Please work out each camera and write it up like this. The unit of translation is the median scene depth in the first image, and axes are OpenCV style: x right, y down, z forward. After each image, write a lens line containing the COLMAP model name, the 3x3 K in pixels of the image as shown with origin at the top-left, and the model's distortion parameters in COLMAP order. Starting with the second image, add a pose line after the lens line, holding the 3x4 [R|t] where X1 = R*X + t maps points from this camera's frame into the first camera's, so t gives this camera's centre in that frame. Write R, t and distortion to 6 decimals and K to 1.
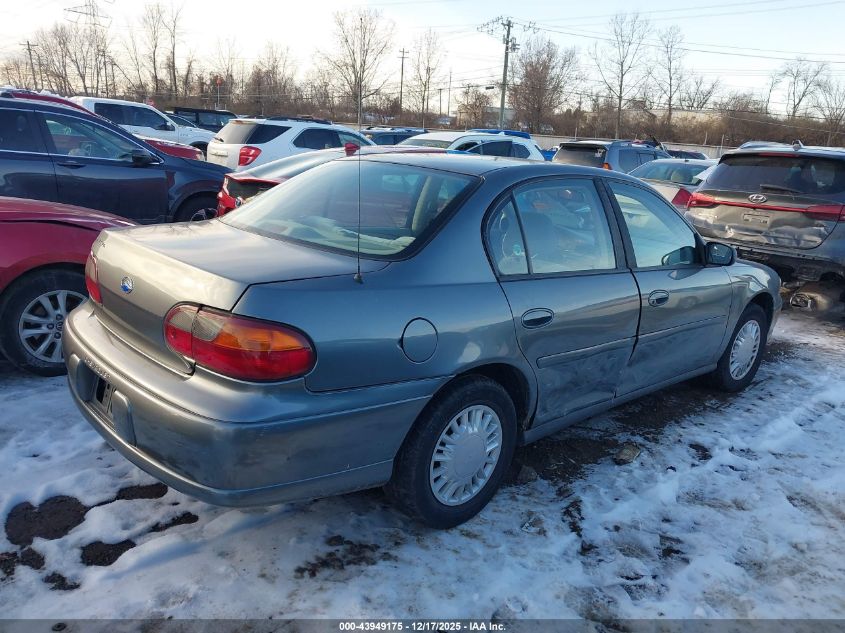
lens RADIAL K [[659.1, 0, 422.5], [0, 659.1, 316.5], [0, 0, 1]] dist [0.007358, -0.007912]
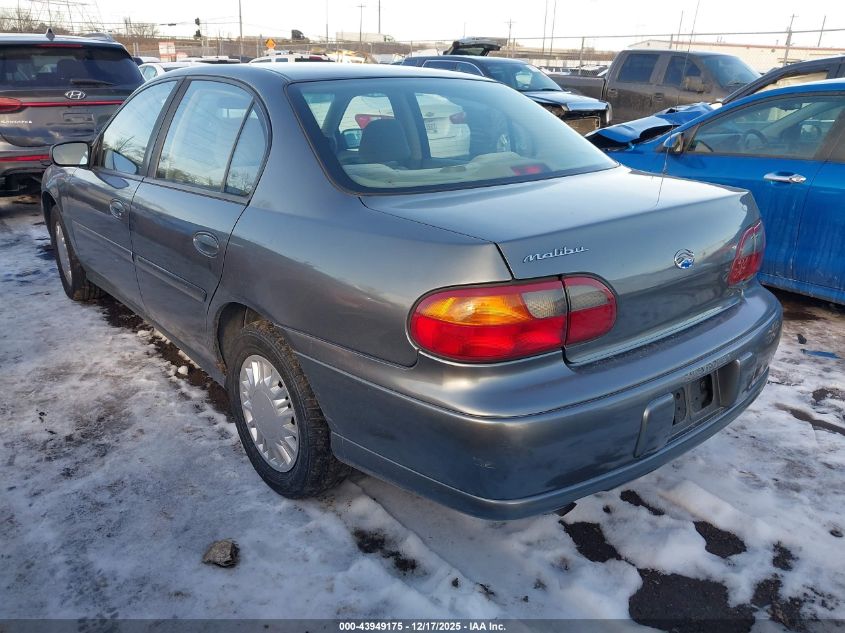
lens RADIAL K [[659.1, 0, 422.5], [0, 659.1, 316.5], [0, 0, 1]] dist [0.007358, -0.007912]
pose [[0.070373, -0.405481, 0.911391, -1.096807], [0.243192, 0.893061, 0.378548, -0.329749], [-0.967422, 0.195003, 0.161457, 1.071837]]
